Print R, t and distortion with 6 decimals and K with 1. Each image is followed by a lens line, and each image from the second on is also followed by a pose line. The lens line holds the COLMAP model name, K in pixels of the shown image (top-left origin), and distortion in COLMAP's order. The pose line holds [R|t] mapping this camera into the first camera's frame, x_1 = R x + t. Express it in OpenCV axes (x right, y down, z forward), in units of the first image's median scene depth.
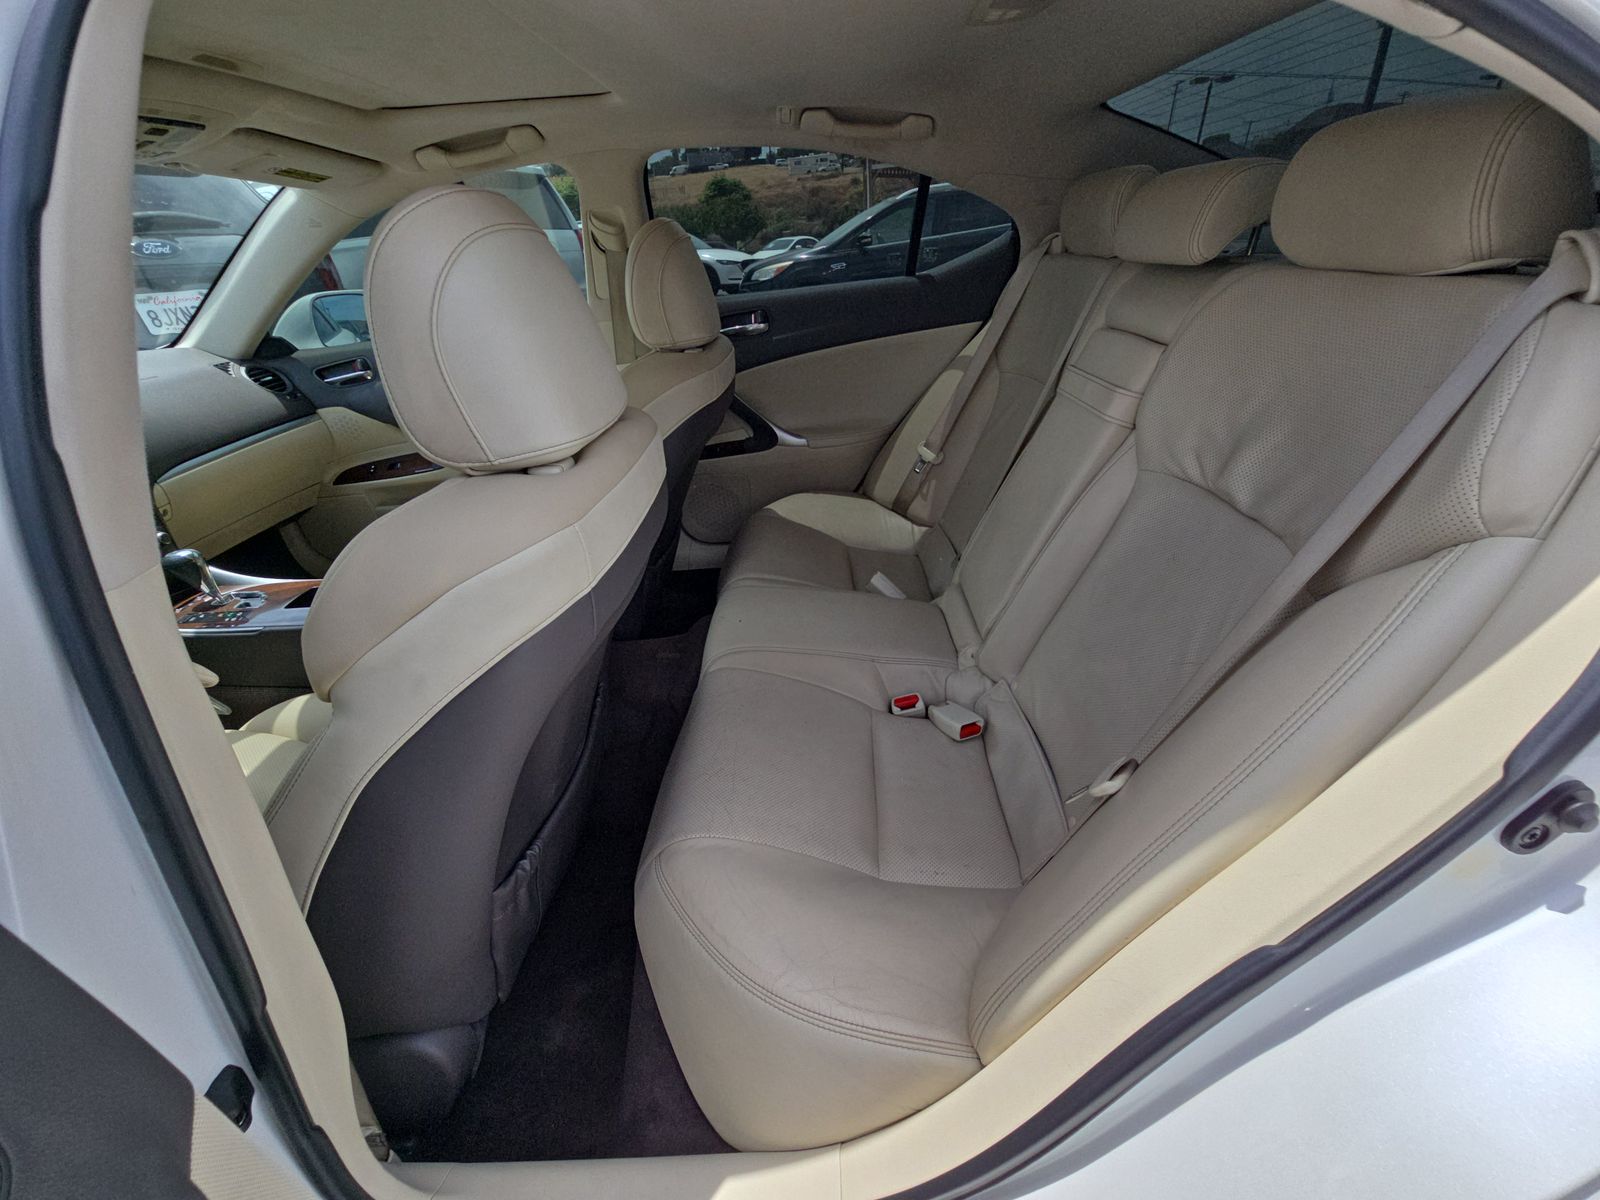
lens RADIAL K [[649.8, 0, 793.7], [0, 649.8, 596.2], [0, 0, 1]] dist [0.009679, -0.007991]
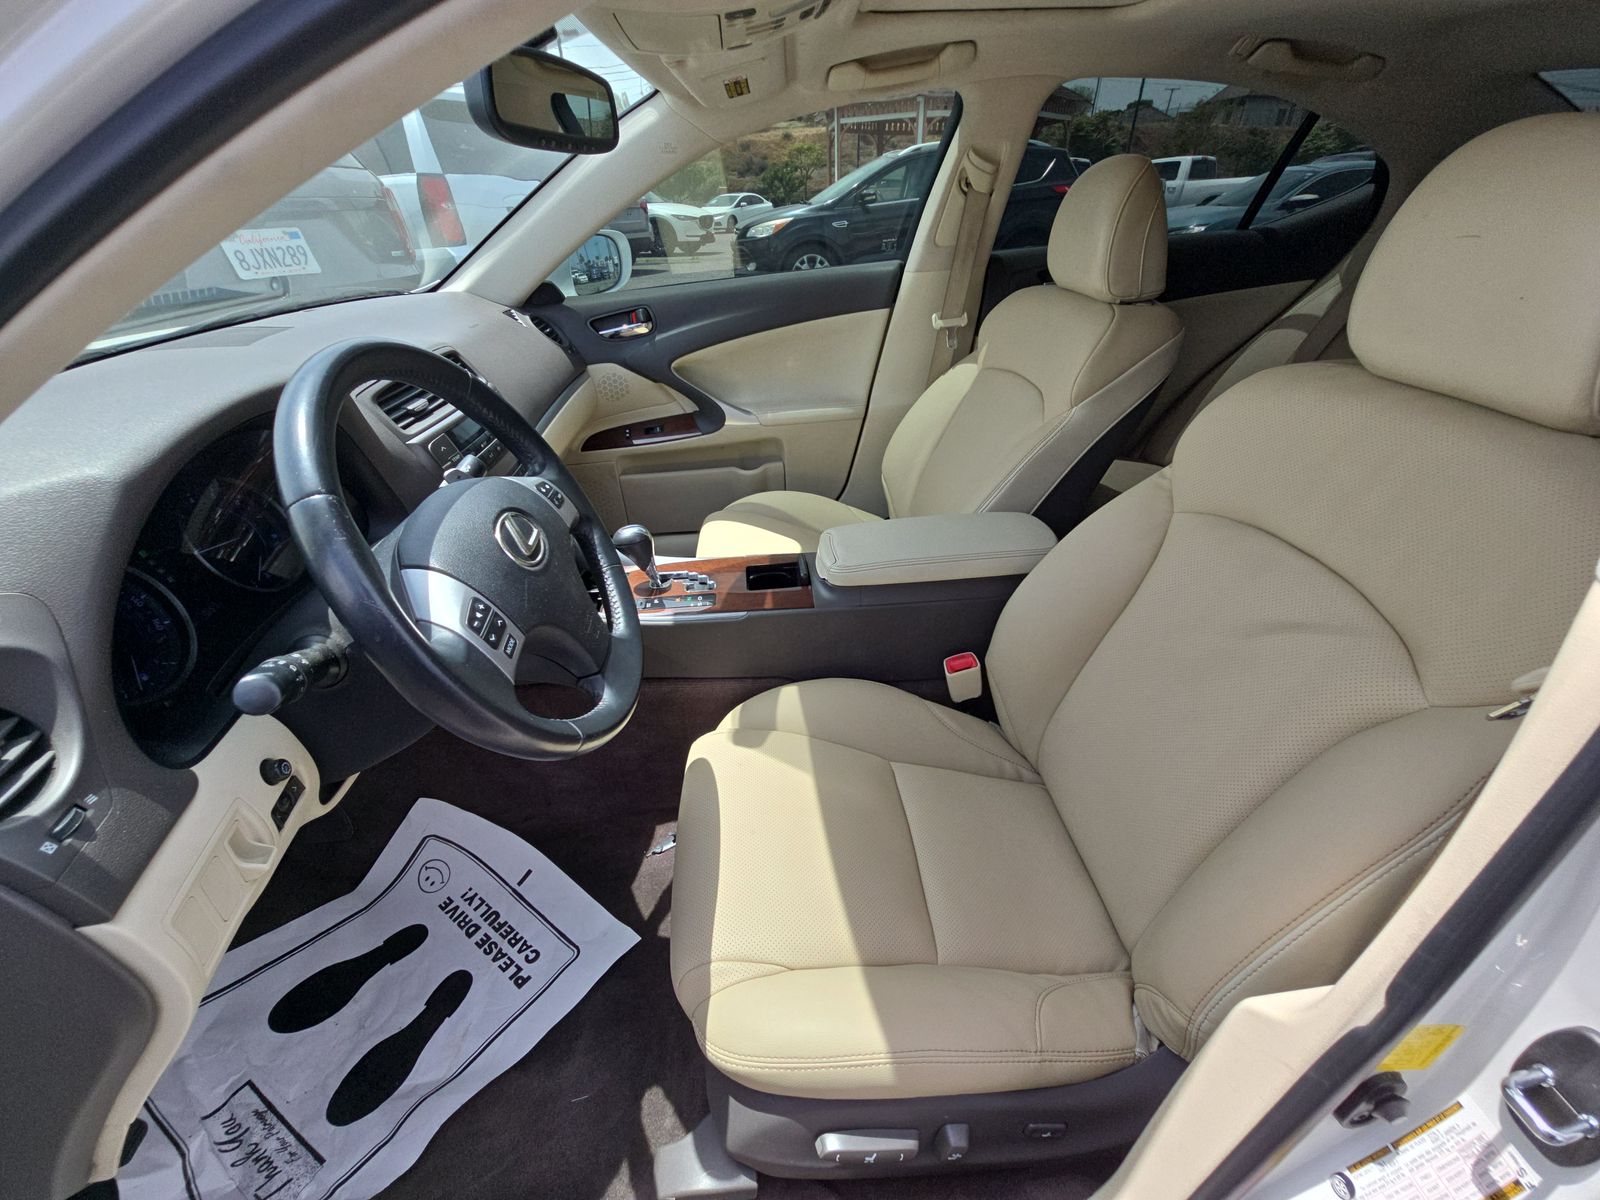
lens RADIAL K [[649.8, 0, 793.7], [0, 649.8, 596.2], [0, 0, 1]] dist [0.009679, -0.007991]
pose [[0.996006, -0.022225, 0.086477, -0.534298], [0.018016, 0.998629, 0.049156, -0.010226], [-0.087451, -0.047401, 0.995040, 0.071666]]
